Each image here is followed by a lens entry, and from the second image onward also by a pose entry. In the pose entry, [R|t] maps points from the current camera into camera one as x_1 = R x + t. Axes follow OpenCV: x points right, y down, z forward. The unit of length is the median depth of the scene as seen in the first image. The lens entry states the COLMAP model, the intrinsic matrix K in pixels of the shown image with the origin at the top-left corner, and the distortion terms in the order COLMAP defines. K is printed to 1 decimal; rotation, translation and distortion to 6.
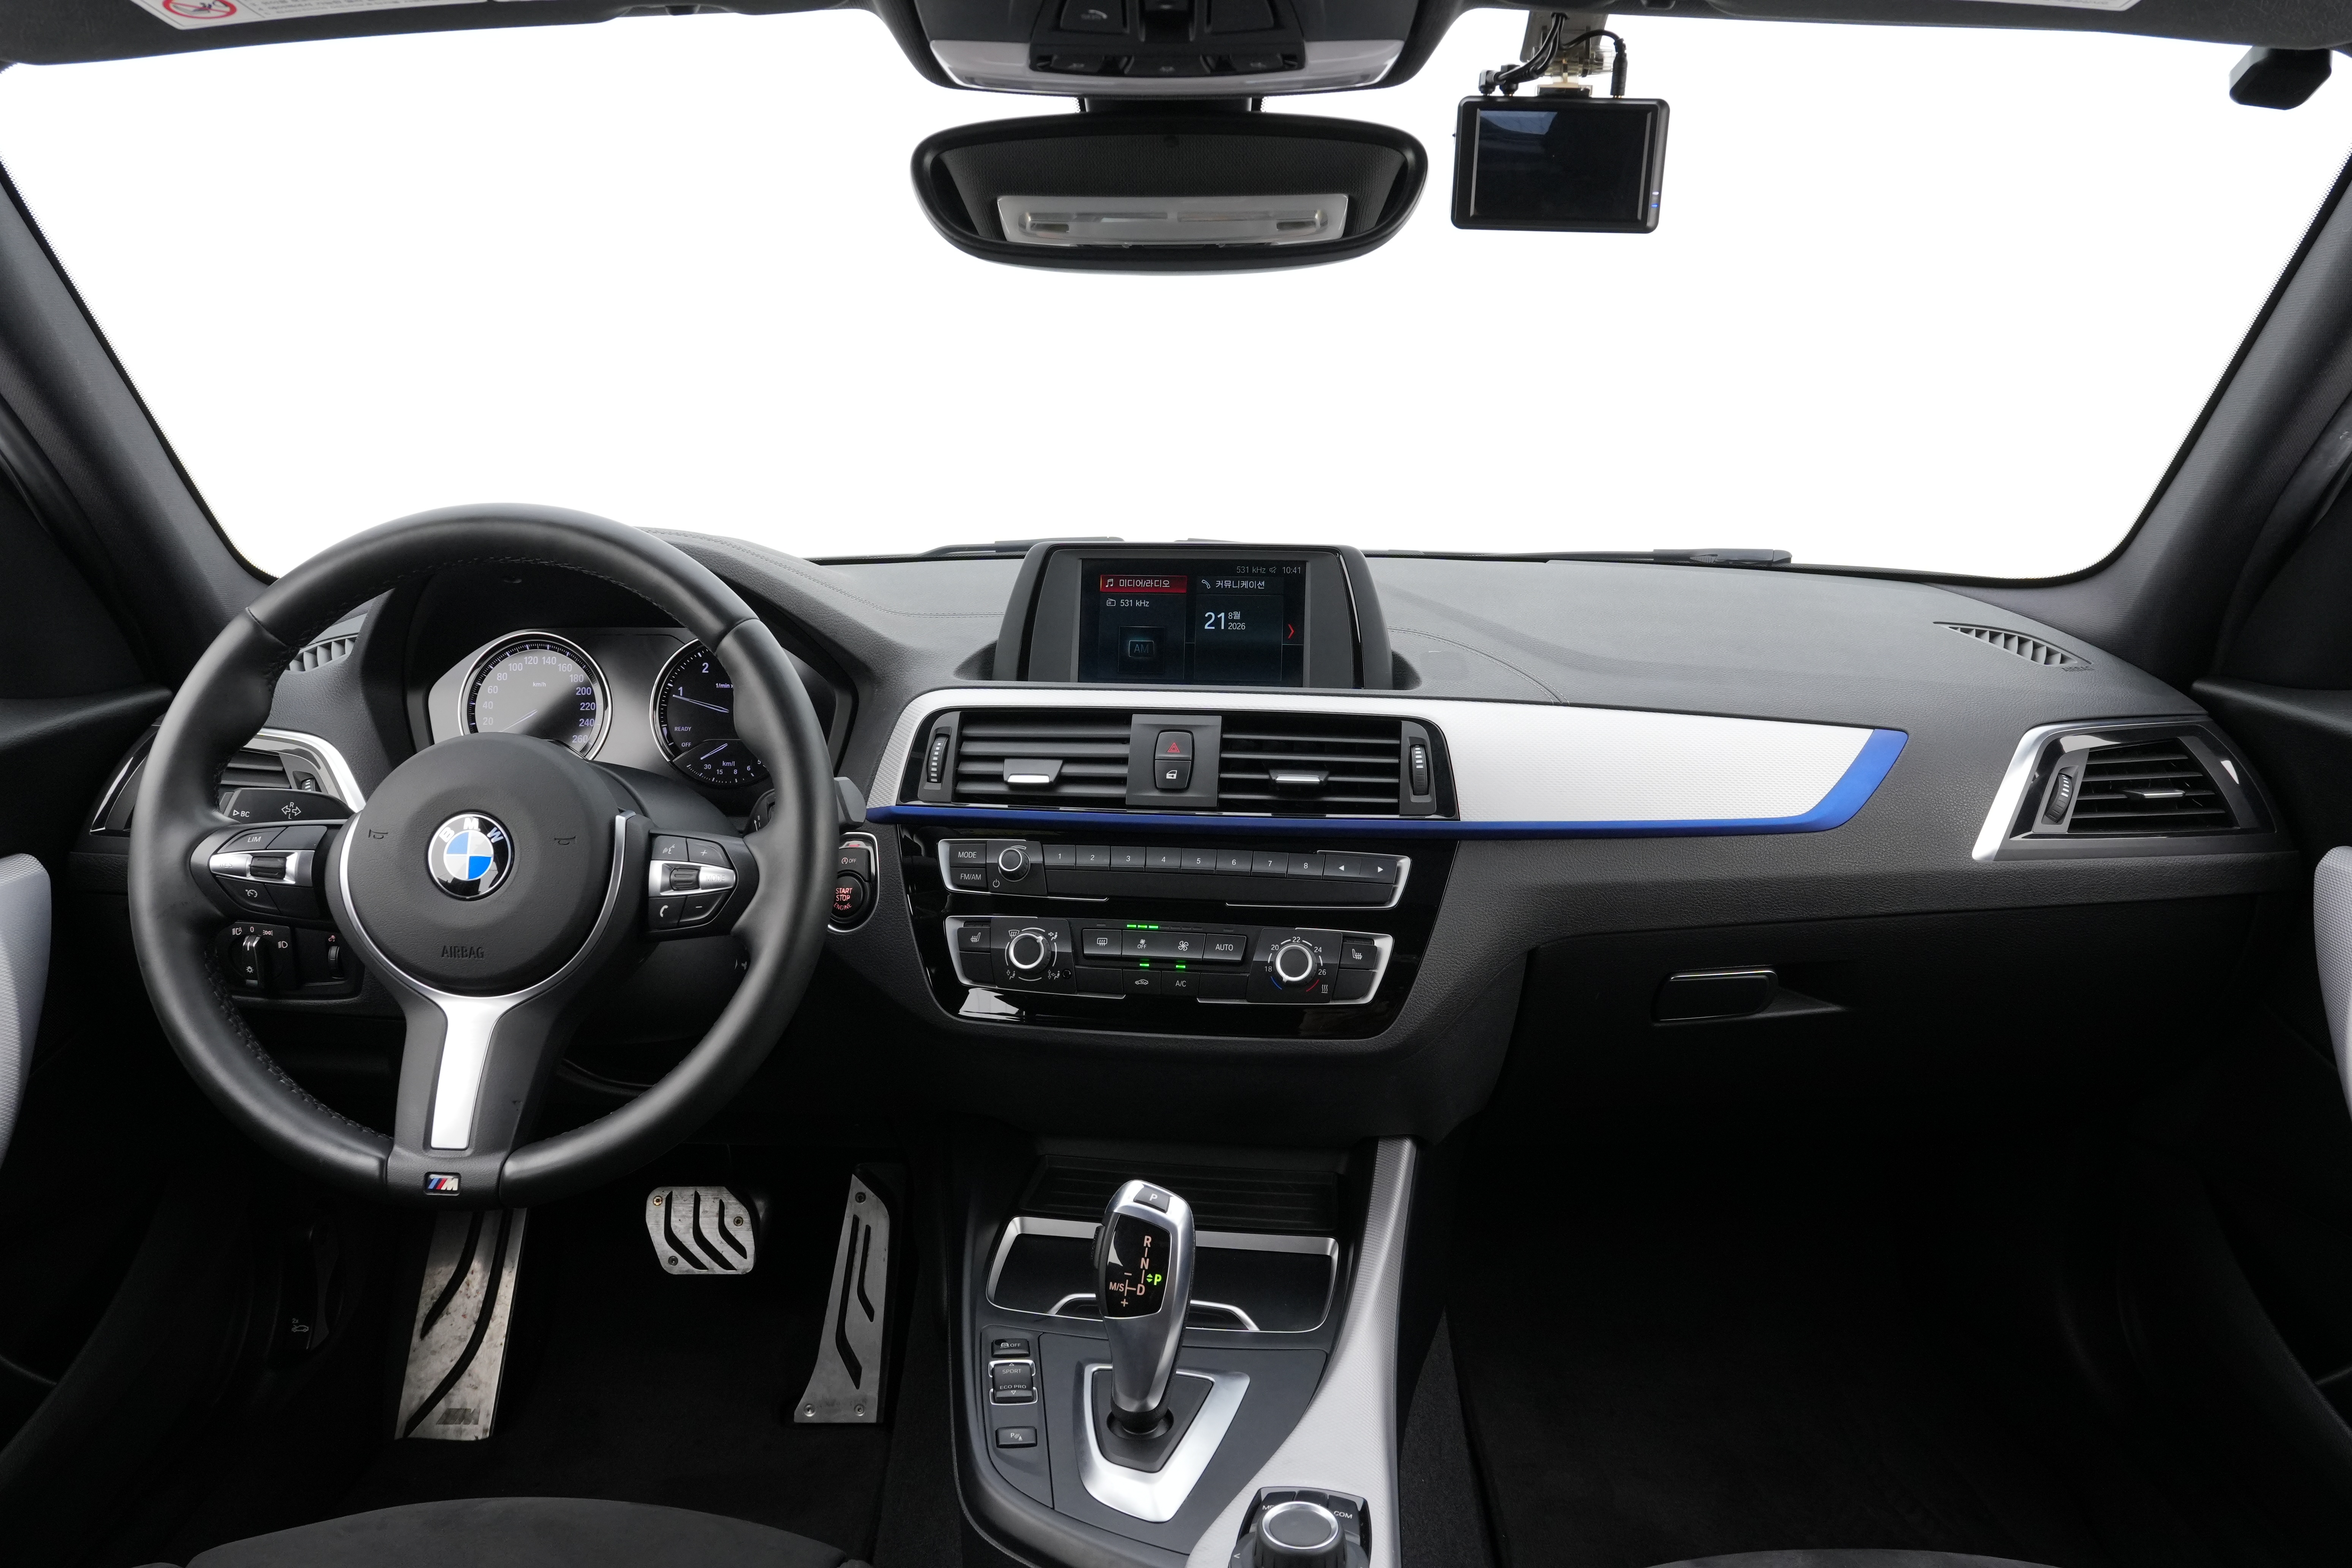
lens RADIAL K [[1821.7, 0, 1160.4], [0, 1821.7, 786.0], [0, 0, 1]] dist [-0.001046, 0.008963]
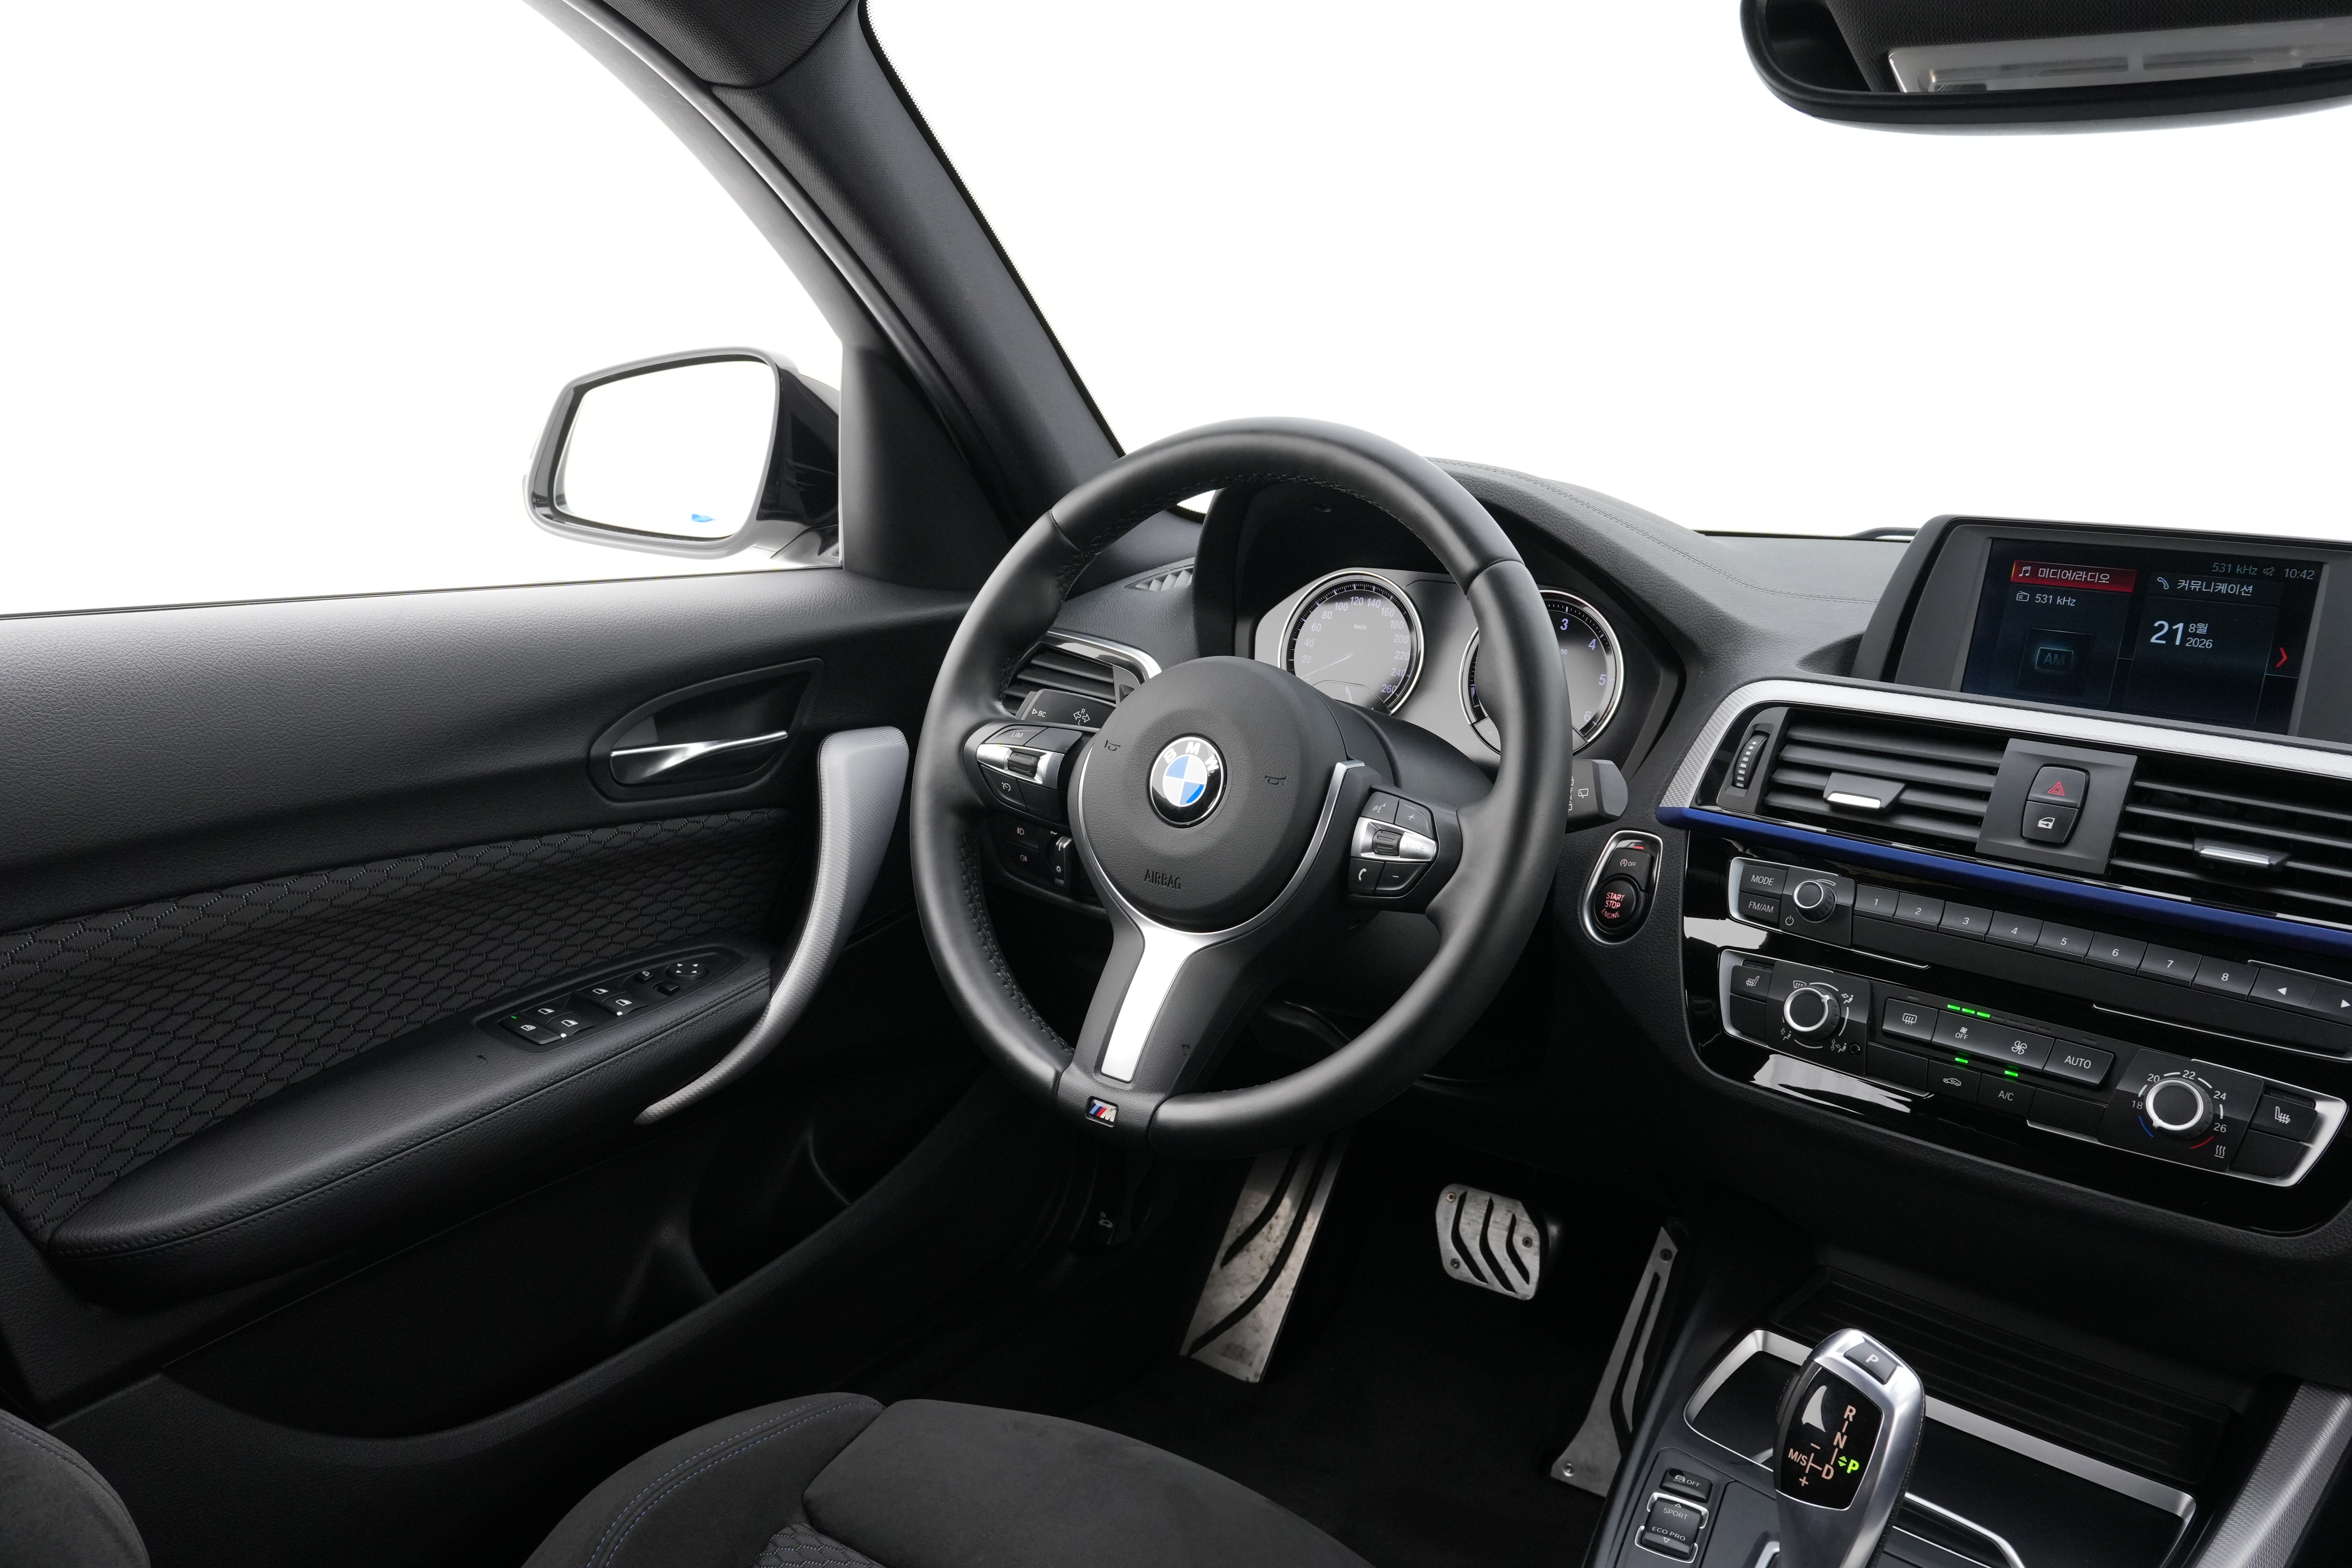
lens RADIAL K [[1821.7, 0, 1160.4], [0, 1821.7, 786.0], [0, 0, 1]] dist [-0.001046, 0.008963]
pose [[0.831863, 0.149148, -0.534564, 0.101567], [-0.151552, 0.987651, 0.039725, 0.004407], [0.533887, 0.047969, 0.844194, 0.162393]]
